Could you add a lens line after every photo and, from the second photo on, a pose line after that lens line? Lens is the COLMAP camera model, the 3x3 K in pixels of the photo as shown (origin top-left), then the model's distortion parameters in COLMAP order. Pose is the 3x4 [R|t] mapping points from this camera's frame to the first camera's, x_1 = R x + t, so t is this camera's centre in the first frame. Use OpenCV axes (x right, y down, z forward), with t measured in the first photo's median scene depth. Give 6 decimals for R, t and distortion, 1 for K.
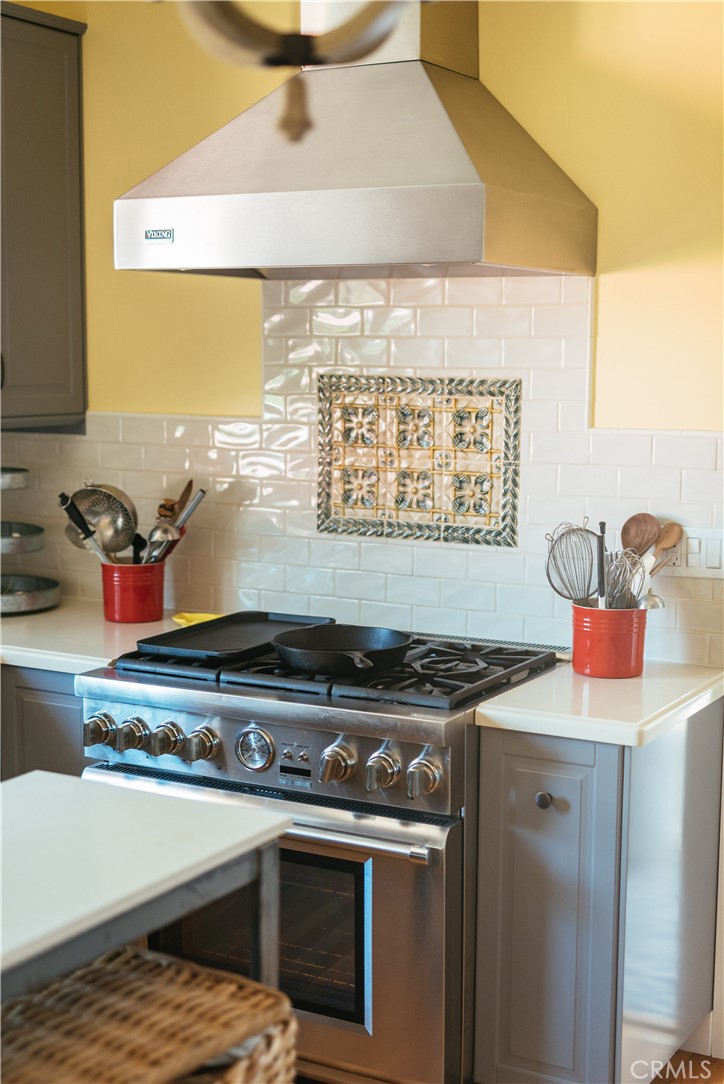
lens RADIAL K [[1566.2, 0, 362.0], [0, 1566.2, 542.0], [0, 0, 1]] dist [-0.000421, 0.006656]
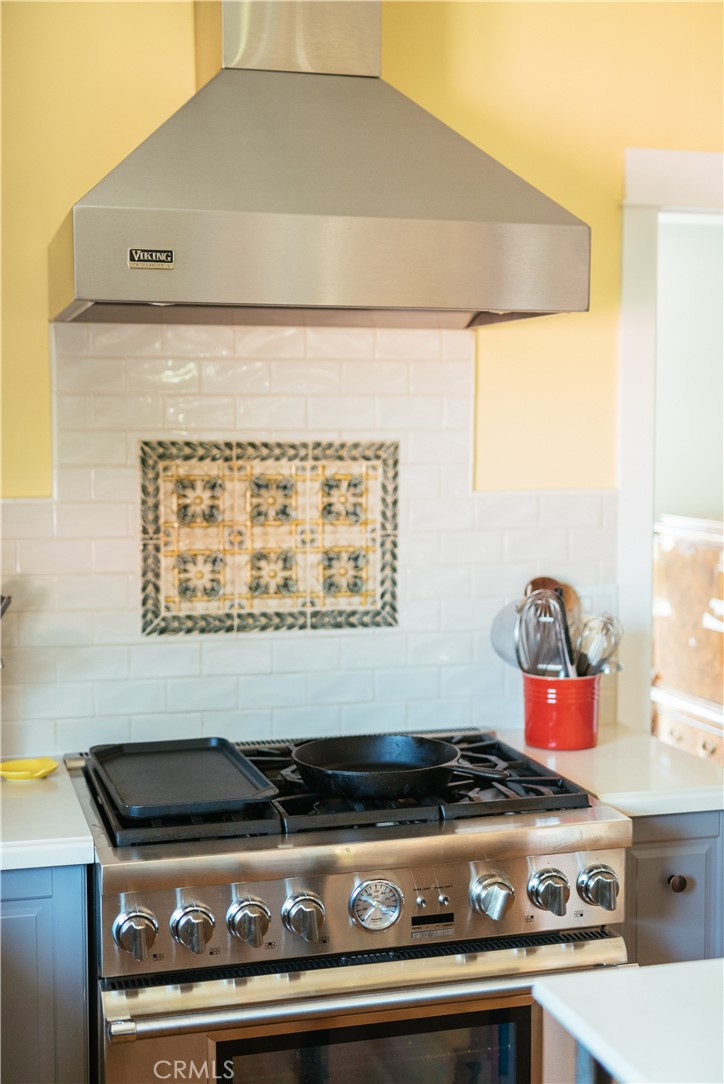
lens RADIAL K [[1537.5, 0, 362.0], [0, 1537.5, 542.0], [0, 0, 1]] dist [0.007218, -0.005030]
pose [[0.705069, -0.062411, 0.706387, -0.534764], [0.090981, 0.995849, -0.002826, -0.044130], [-0.703279, 0.066261, 0.707820, 0.378050]]
